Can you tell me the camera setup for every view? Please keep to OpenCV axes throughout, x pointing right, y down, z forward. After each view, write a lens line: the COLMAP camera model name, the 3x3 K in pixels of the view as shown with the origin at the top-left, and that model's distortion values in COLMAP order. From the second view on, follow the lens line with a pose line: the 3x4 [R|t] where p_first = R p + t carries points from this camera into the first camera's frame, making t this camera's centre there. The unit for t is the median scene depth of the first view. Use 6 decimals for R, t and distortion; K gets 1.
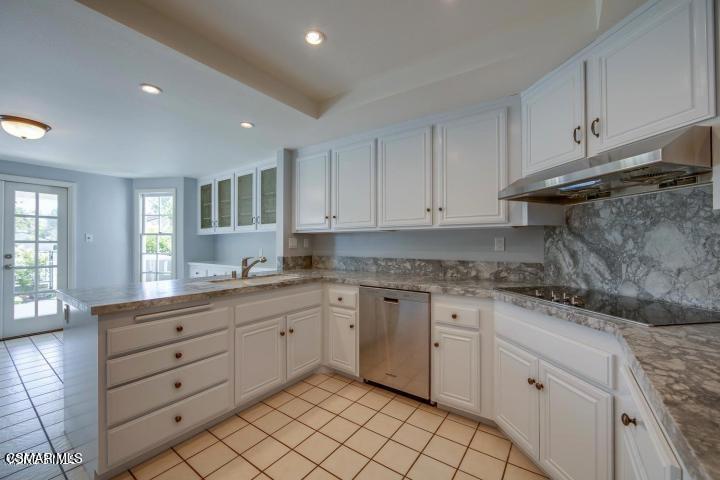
lens RADIAL K [[290.6, 0, 356.7], [0, 290.6, 242.6], [0, 0, 1]] dist [-0.000374, -0.000082]
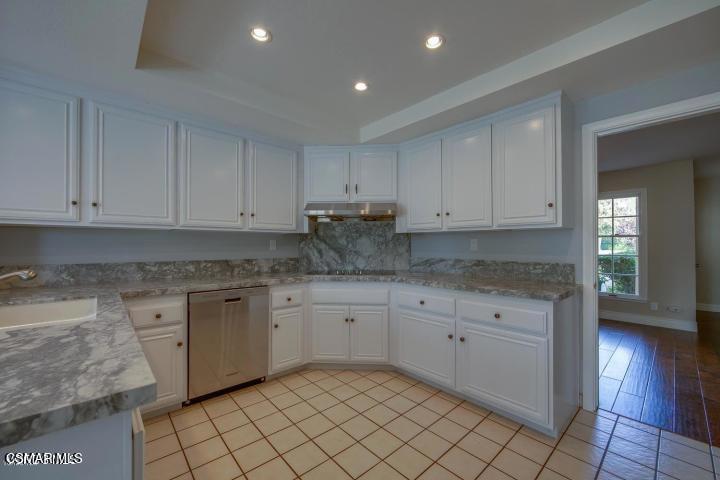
lens RADIAL K [[290.6, 0, 356.7], [0, 290.6, 242.6], [0, 0, 1]] dist [-0.000374, -0.000082]
pose [[0.221794, 0.008920, 0.975053, -0.713861], [-0.005500, 0.999954, -0.007896, 0.001997], [-0.975078, -0.003612, 0.221833, 0.322883]]
